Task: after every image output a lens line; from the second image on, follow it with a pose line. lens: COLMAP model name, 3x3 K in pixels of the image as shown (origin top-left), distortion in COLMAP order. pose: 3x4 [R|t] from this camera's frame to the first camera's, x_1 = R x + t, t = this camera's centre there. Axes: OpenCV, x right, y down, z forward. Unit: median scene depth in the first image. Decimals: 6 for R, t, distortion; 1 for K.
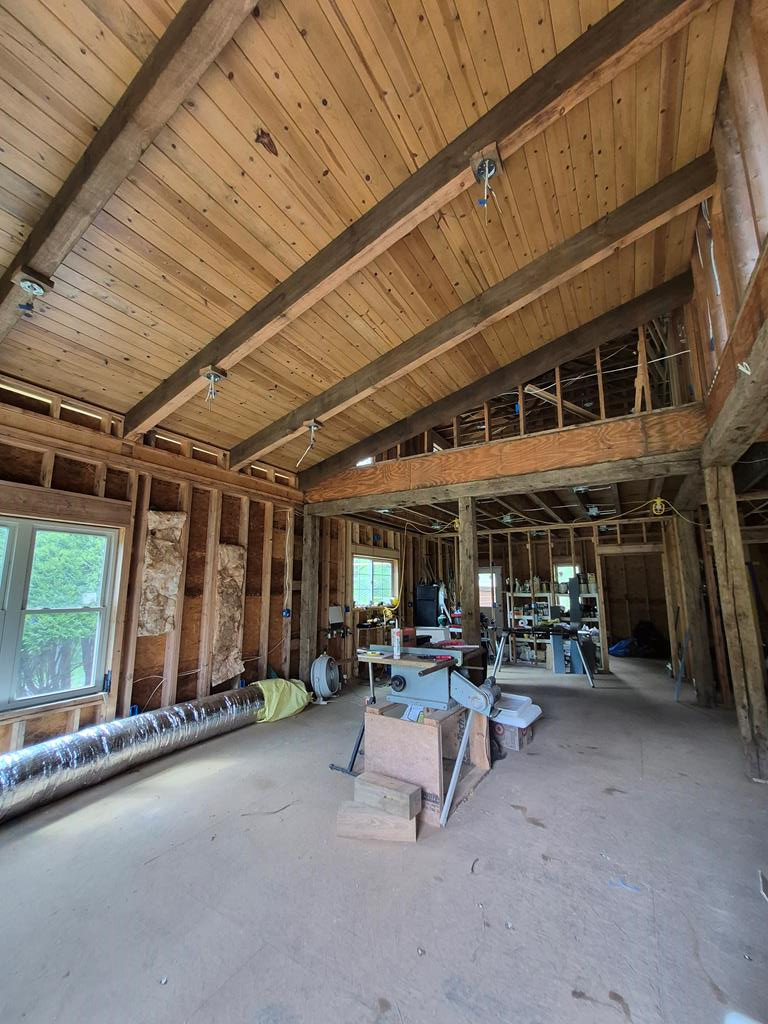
lens RADIAL K [[398.5, 0, 396.9], [0, 398.5, 523.0], [0, 0, 1]] dist [-0.001666, -0.000141]
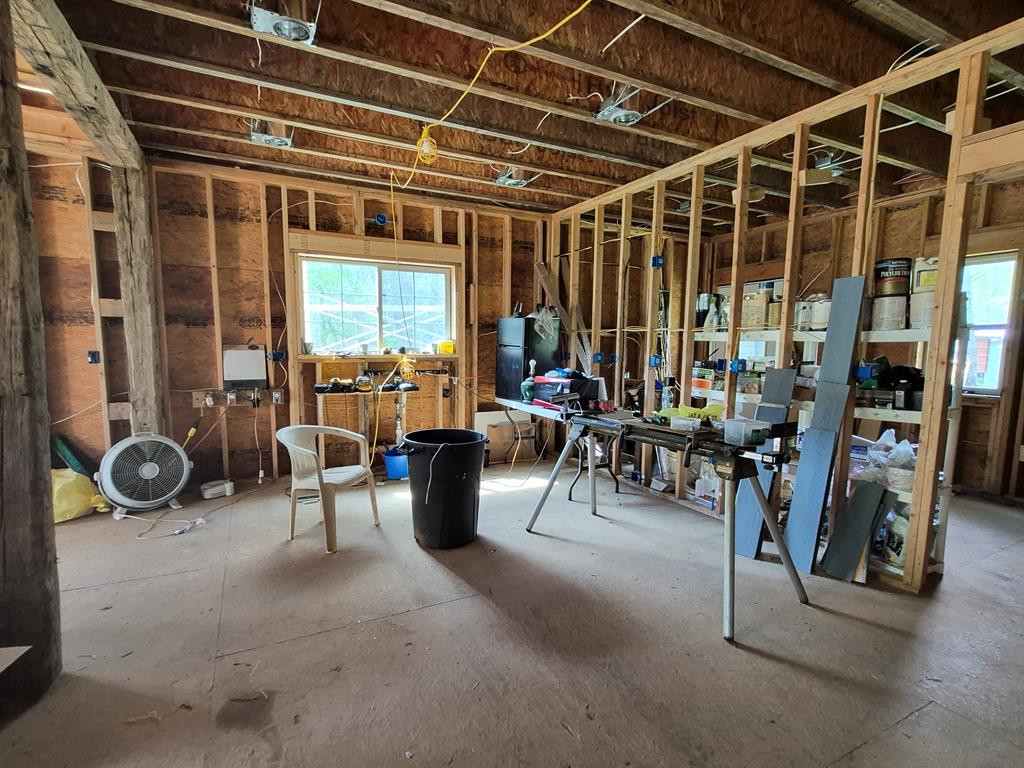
lens RADIAL K [[492.3, 0, 508.9], [0, 492.3, 399.5], [0, 0, 1]] dist [-0.000252, -0.000051]
pose [[0.839512, 0.071975, -0.538552, 0.441184], [0.078245, 0.964841, 0.250918, 0.114559], [0.537677, -0.252788, 0.804364, 0.547013]]
